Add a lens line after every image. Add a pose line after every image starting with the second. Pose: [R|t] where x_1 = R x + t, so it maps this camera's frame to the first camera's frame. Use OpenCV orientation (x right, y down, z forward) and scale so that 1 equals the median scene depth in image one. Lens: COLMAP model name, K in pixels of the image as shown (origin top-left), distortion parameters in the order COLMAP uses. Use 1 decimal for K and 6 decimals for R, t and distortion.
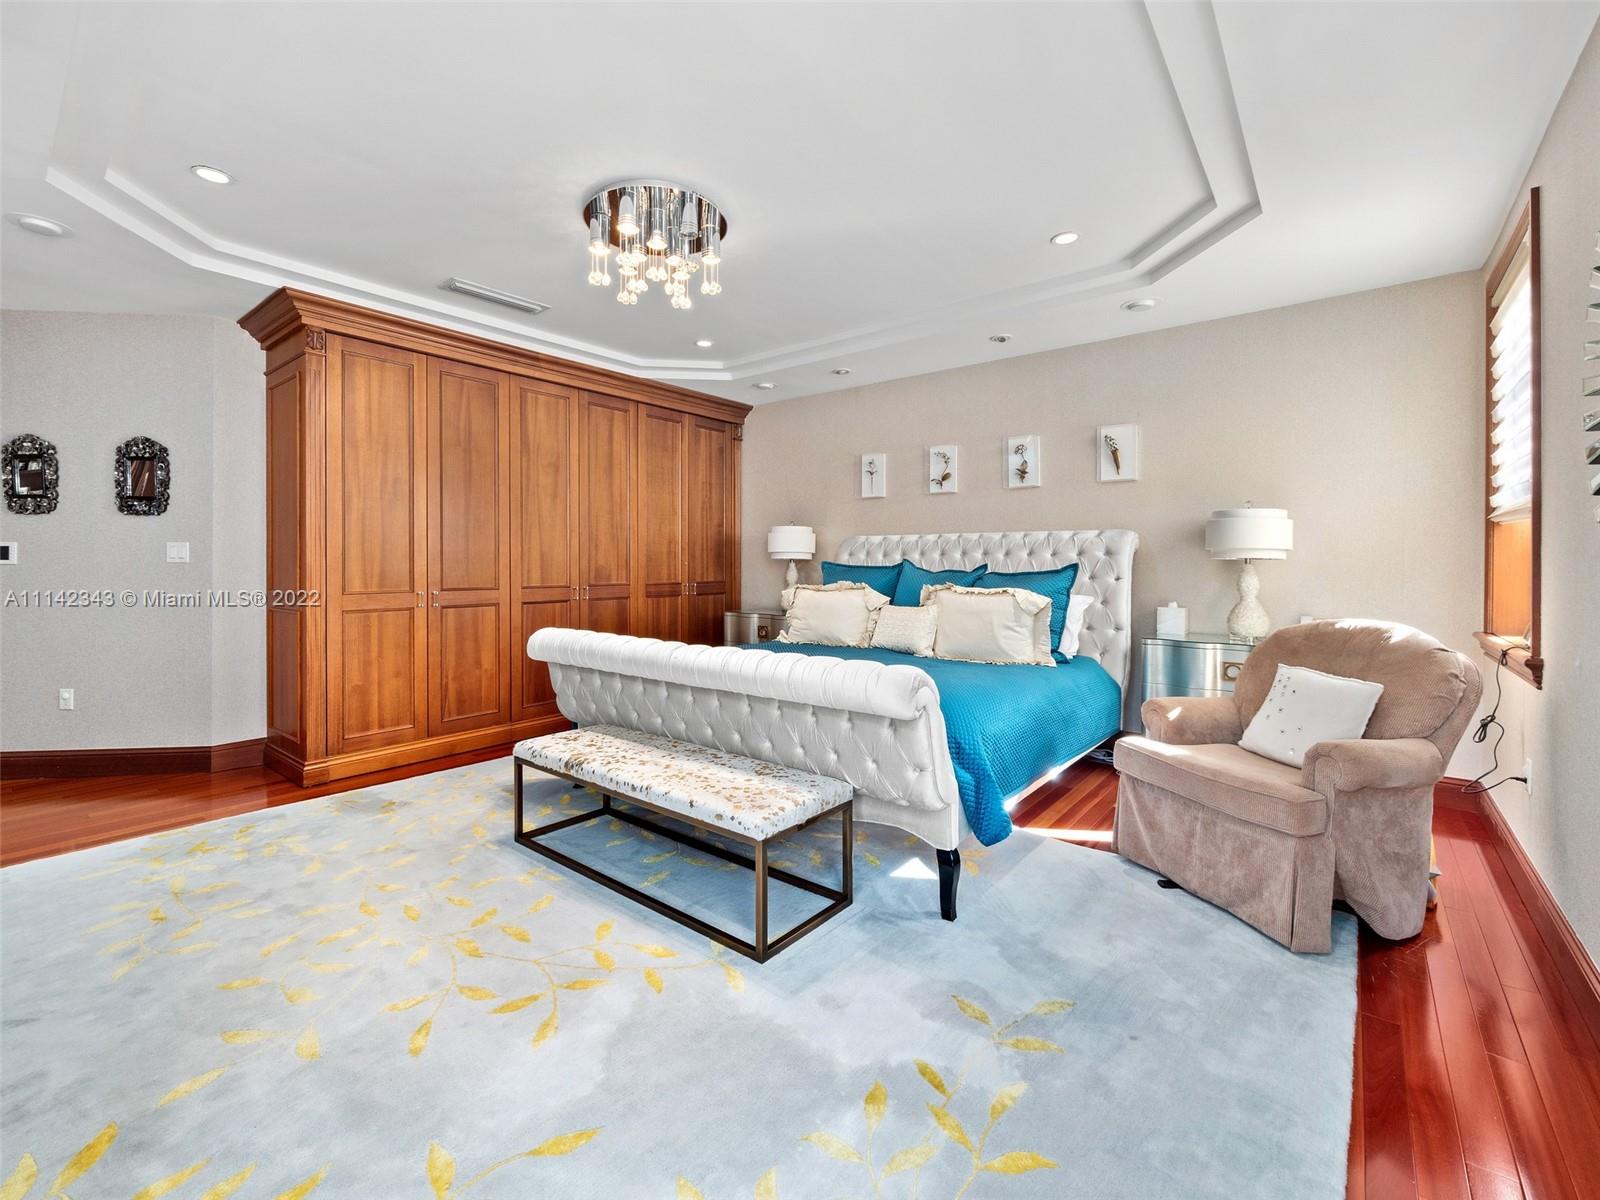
lens RADIAL K [[683.2, 0, 794.4], [0, 683.2, 574.4], [0, 0, 1]] dist [0.000979, 0.000036]
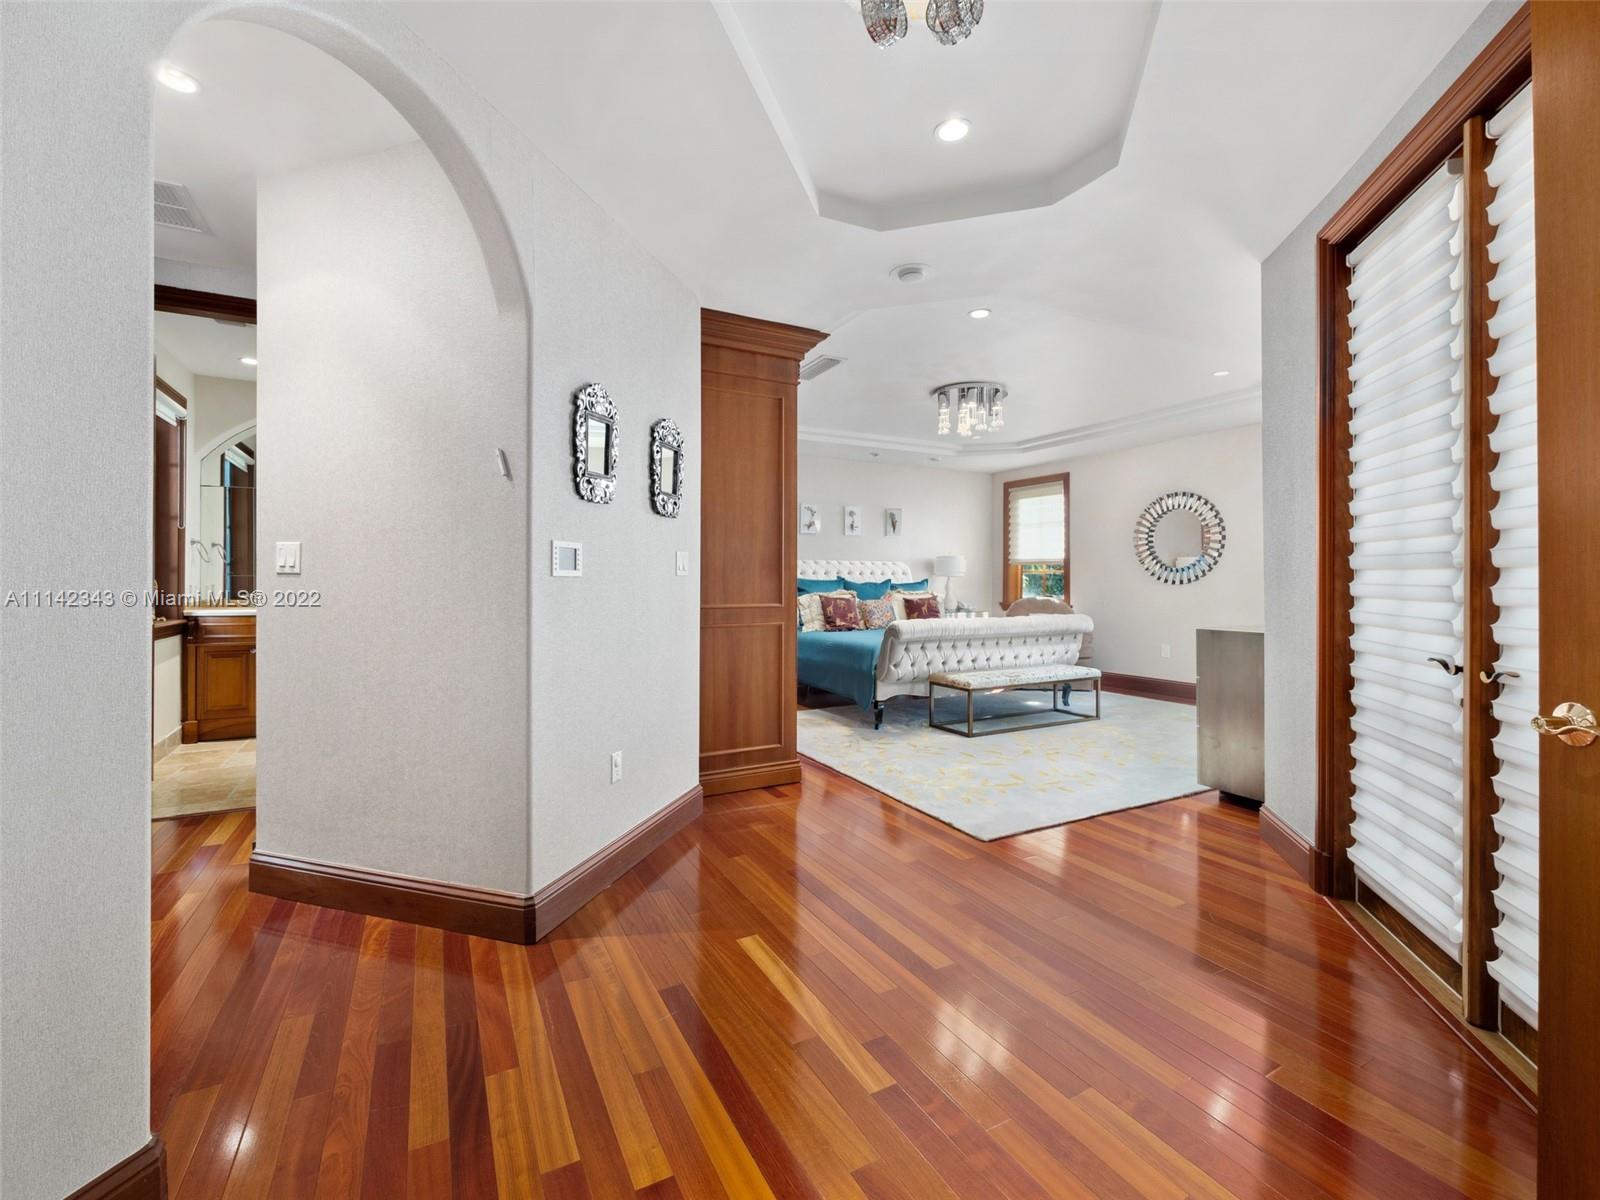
lens RADIAL K [[683.2, 0, 794.4], [0, 683.2, 574.4], [0, 0, 1]] dist [0.000979, 0.000036]
pose [[0.387867, -0.000487, 0.921715, -1.452183], [0.011902, 0.999919, -0.004480, -0.021296], [-0.921638, 0.012708, 0.387842, 0.494212]]
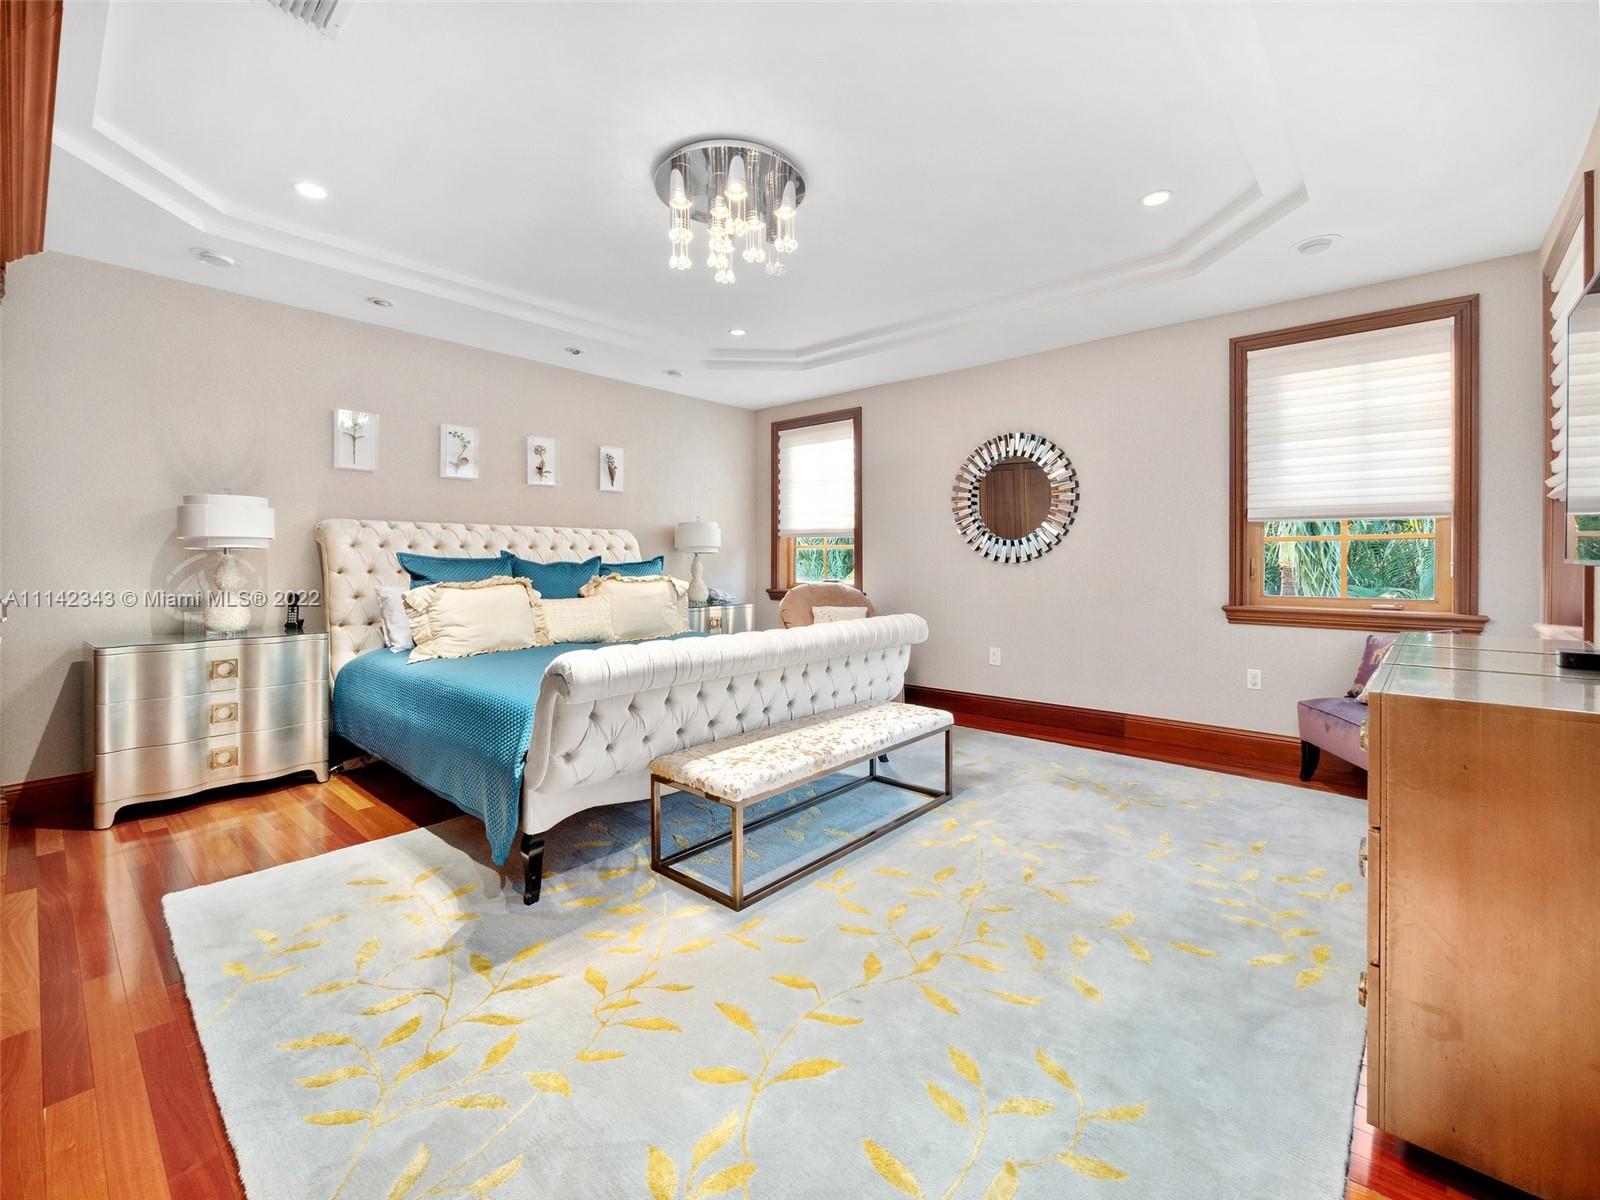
lens RADIAL K [[683.2, 0, 794.4], [0, 683.2, 574.4], [0, 0, 1]] dist [0.000979, 0.000036]
pose [[0.038781, -0.030849, 0.998771, -0.794922], [0.011744, 0.999468, 0.030414, -0.015015], [-0.999179, 0.010550, 0.039123, 0.603395]]
